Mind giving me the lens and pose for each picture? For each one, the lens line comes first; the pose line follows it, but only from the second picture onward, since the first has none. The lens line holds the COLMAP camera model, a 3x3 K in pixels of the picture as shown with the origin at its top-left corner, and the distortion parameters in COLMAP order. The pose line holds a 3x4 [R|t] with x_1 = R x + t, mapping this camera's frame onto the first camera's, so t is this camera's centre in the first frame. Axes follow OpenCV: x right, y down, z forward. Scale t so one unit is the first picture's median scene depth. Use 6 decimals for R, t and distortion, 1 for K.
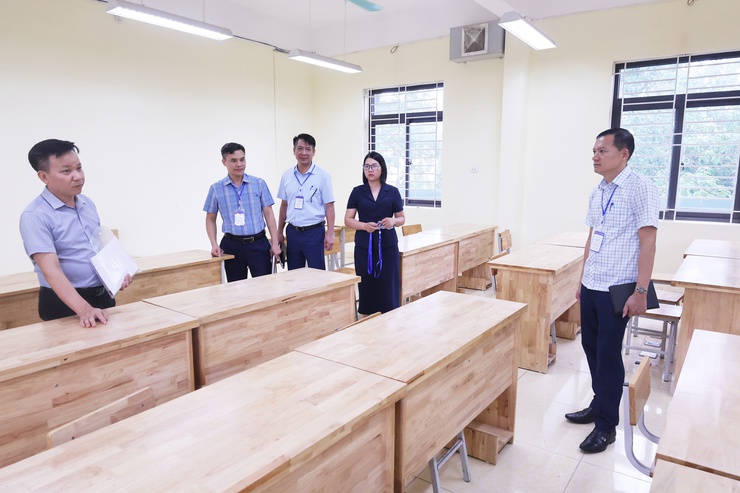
lens RADIAL K [[509.9, 0, 368.5], [0, 509.9, 247.3], [0, 0, 1]] dist [0.002289, 0.001693]
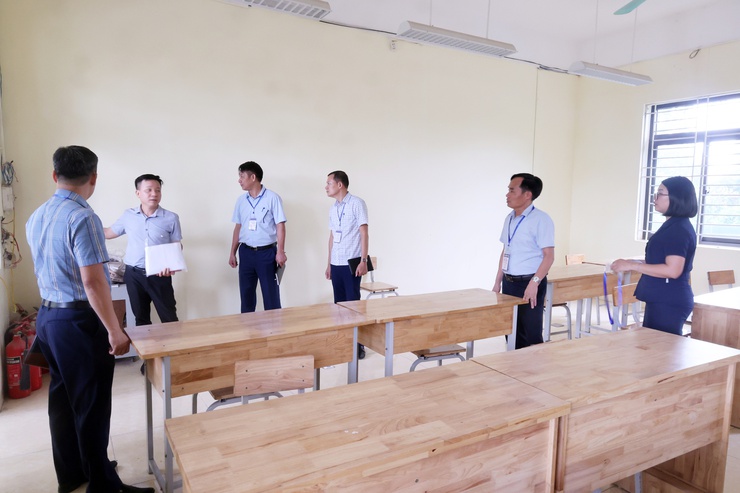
lens RADIAL K [[509.9, 0, 370.0], [0, 509.9, 246.0], [0, 0, 1]] dist [0.002289, 0.001693]
pose [[0.924312, 0.044433, -0.379043, -0.259216], [-0.065639, 0.996908, -0.043202, -0.026075], [0.375951, 0.064812, 0.924370, 0.160259]]
